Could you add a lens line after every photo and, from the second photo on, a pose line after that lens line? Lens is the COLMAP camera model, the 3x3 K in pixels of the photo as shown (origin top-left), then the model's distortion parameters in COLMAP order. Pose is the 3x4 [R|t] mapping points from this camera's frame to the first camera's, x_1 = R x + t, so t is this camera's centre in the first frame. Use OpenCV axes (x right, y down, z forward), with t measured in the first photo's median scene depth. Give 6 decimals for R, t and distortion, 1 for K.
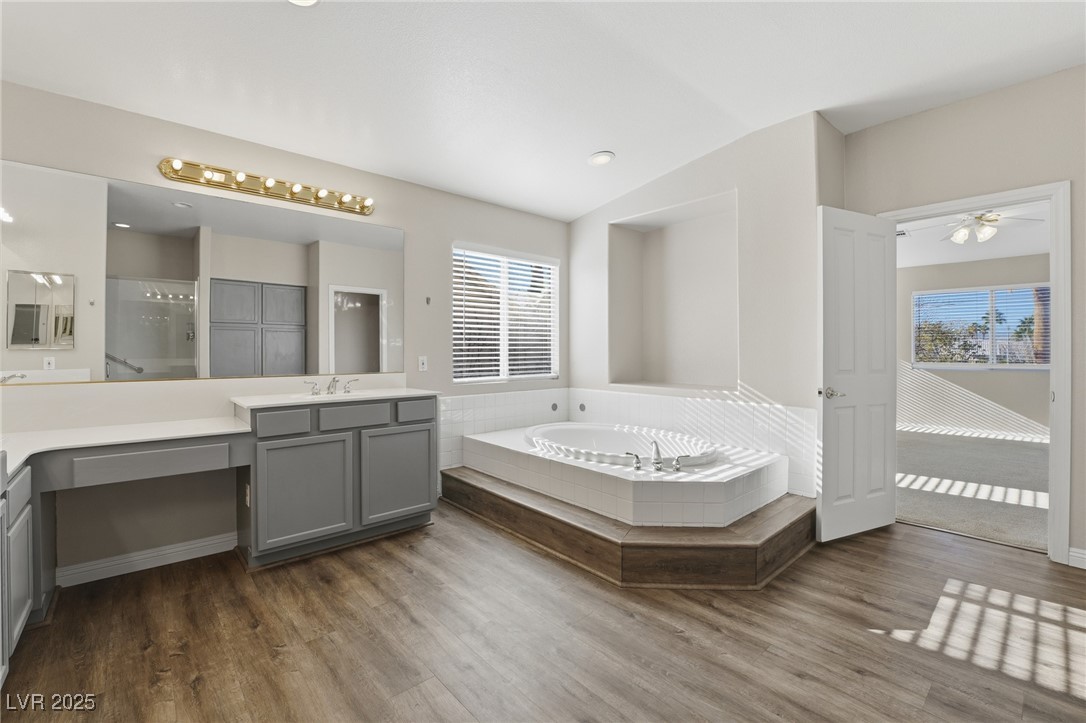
lens RADIAL K [[463.1, 0, 545.9], [0, 463.1, 352.6], [0, 0, 1]] dist [-0.015131, -0.000049]
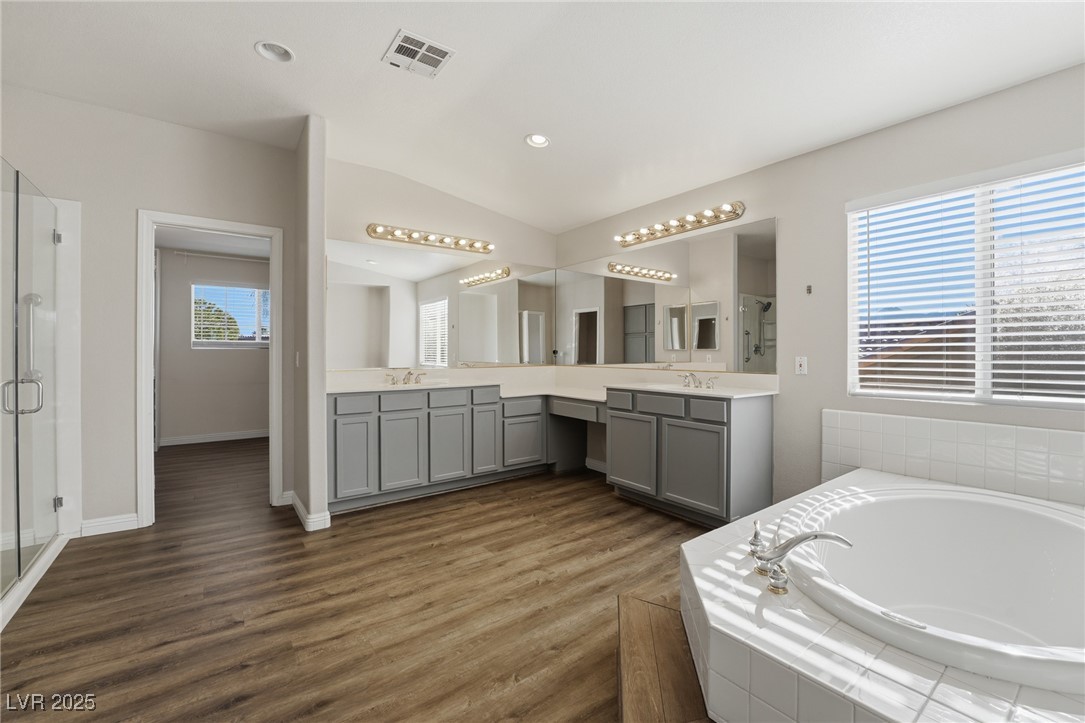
lens RADIAL K [[462.7, 0, 545.4], [0, 462.7, 352.6], [0, 0, 1]] dist [-0.015131, -0.000049]
pose [[-0.094710, 0.003482, -0.995499, 0.943813], [-0.001030, 0.999993, 0.003596, -0.003279], [0.995504, 0.001365, -0.094706, 0.940253]]
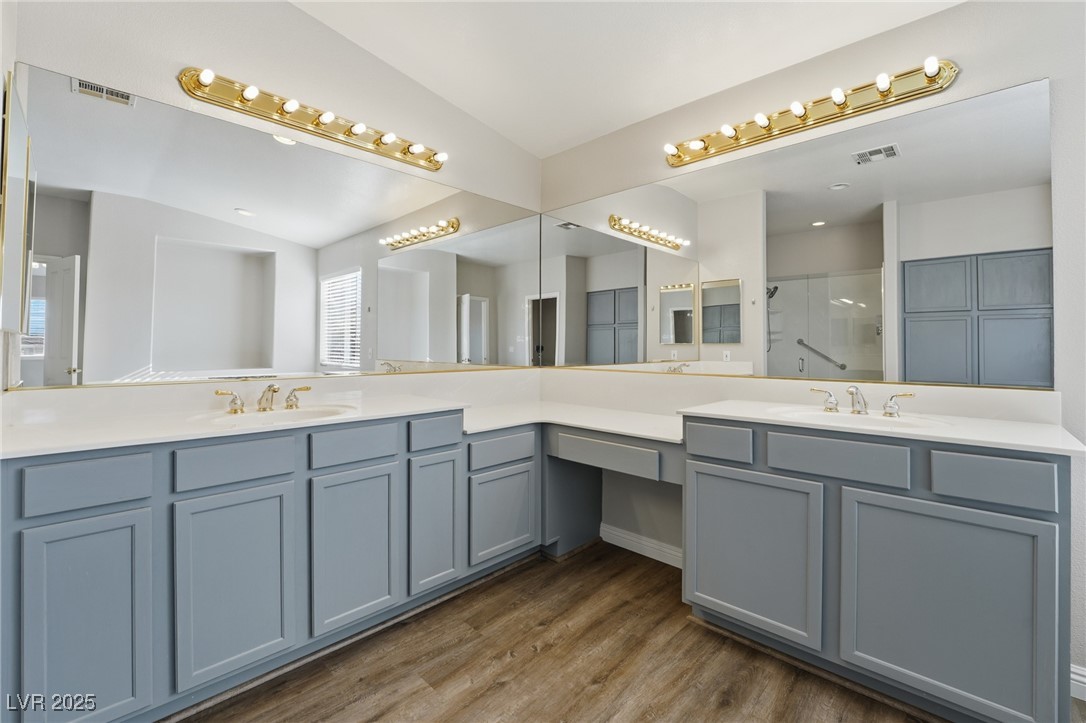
lens RADIAL K [[462.7, 0, 540.5], [0, 462.7, 342.2], [0, 0, 1]] dist [-0.021541, 0.000029]
pose [[0.064542, -0.011805, -0.997845, 0.143630], [-0.004696, 0.999915, -0.012133, 0.006093], [0.997904, 0.005469, 0.064481, 0.700408]]
